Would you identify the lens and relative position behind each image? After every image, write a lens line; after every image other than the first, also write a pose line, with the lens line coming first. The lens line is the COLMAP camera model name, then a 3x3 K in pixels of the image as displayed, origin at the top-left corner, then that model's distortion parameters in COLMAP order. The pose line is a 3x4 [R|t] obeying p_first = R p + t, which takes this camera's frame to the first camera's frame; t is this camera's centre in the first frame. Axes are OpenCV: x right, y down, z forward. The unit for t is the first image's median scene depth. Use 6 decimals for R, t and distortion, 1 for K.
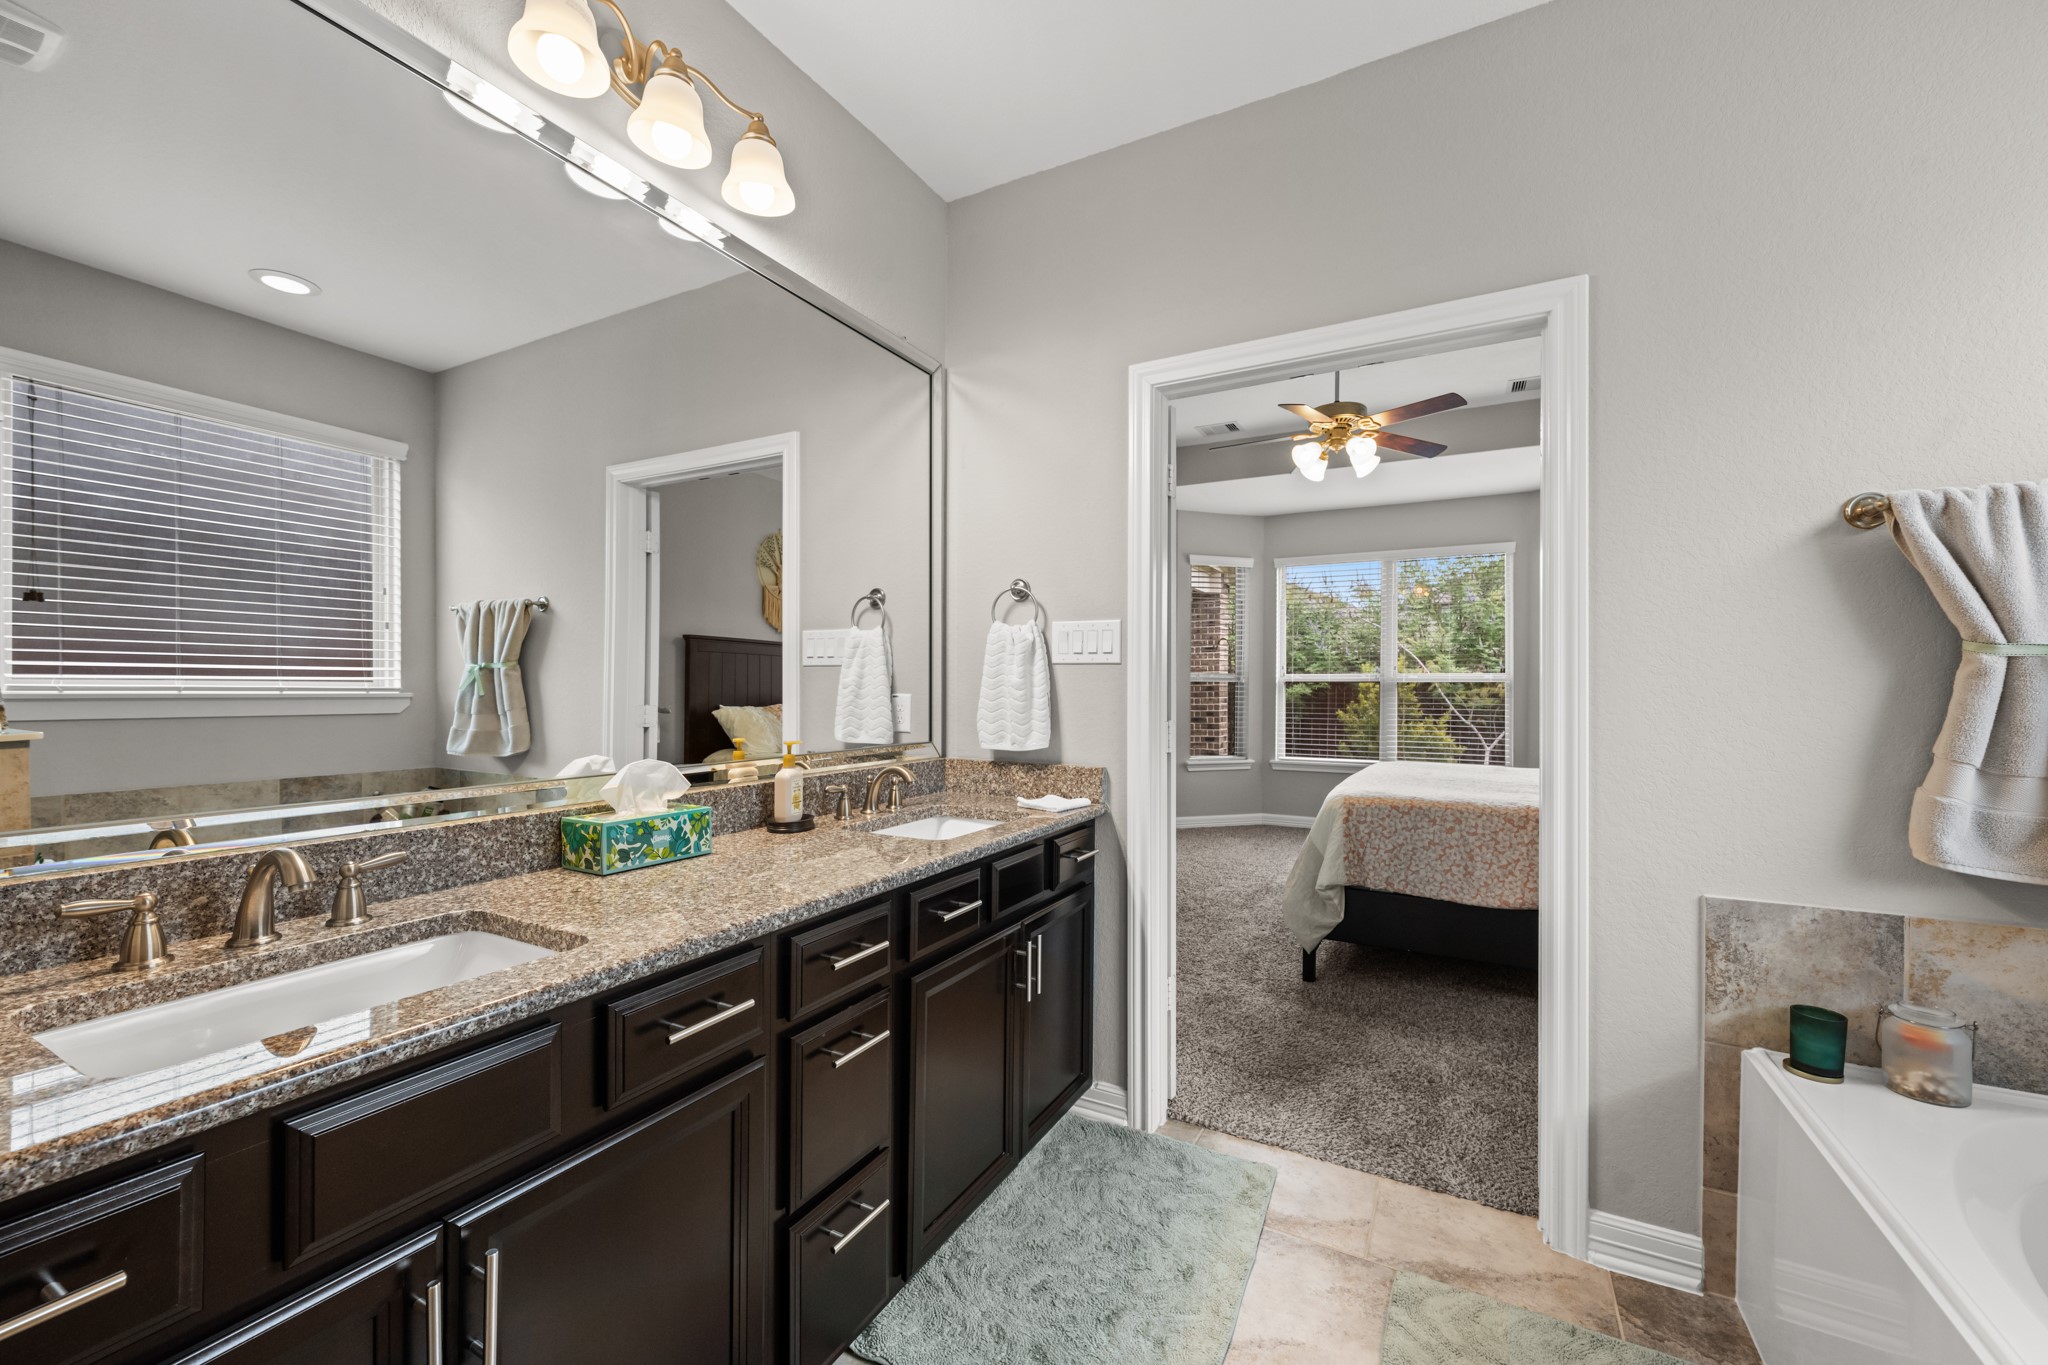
lens RADIAL K [[812.1, 0, 1027.9], [0, 812.1, 690.5], [0, 0, 1]] dist [0.000922, -0.000150]
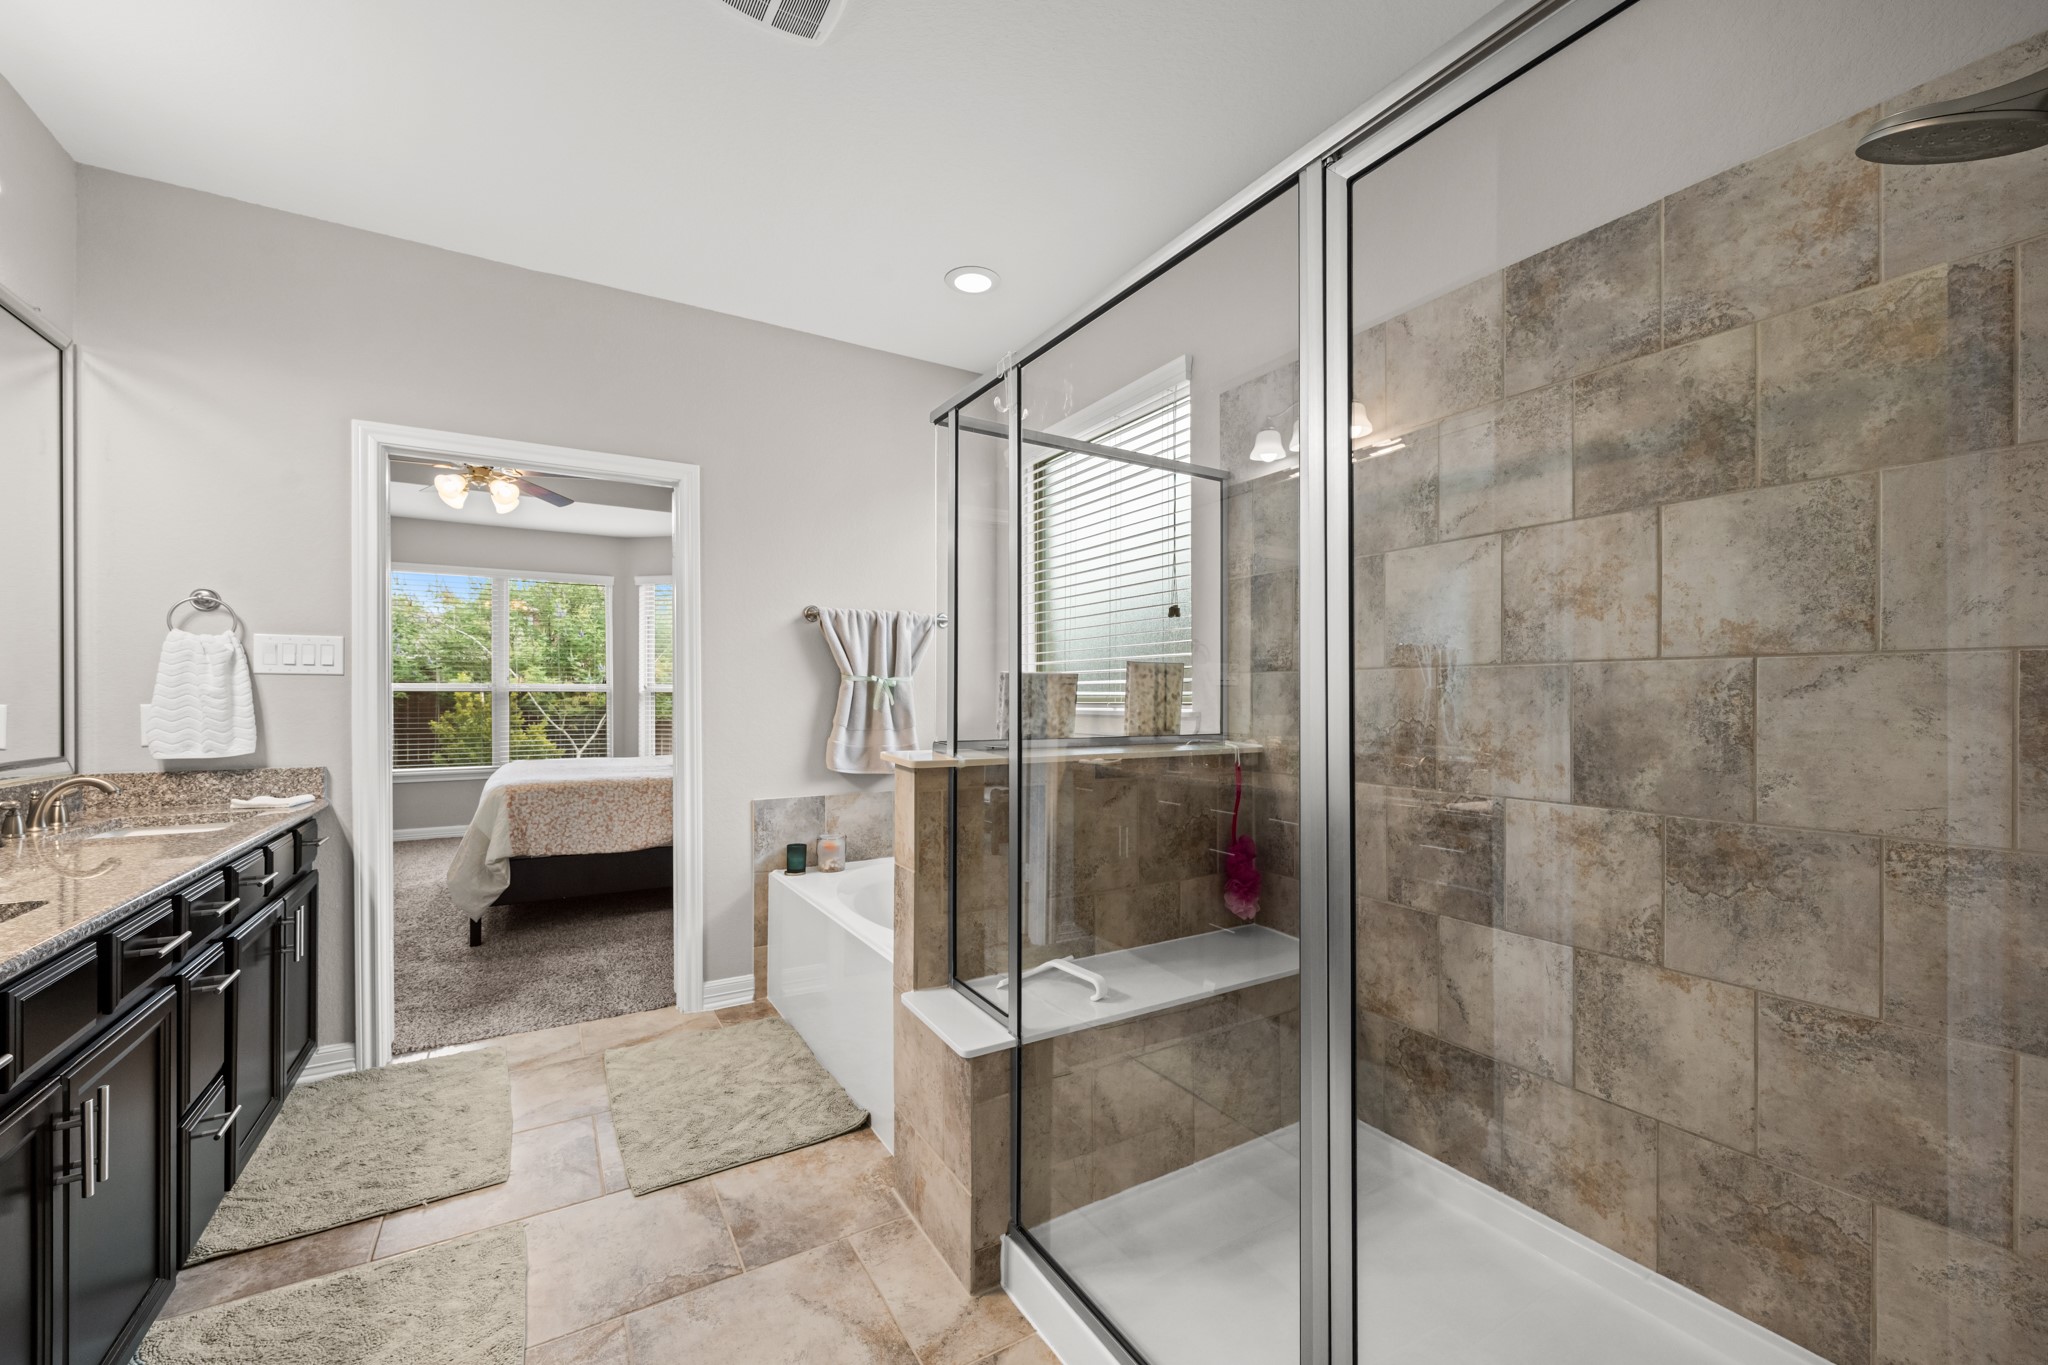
lens RADIAL K [[812.1, 0, 1024.0], [0, 812.1, 695.3], [0, 0, 1]] dist [0.000922, -0.000150]
pose [[0.506497, -0.002817, 0.862237, -0.382137], [0.007859, 0.999968, -0.001350, 0.004704], [-0.862206, 0.007460, 0.506503, -0.405713]]
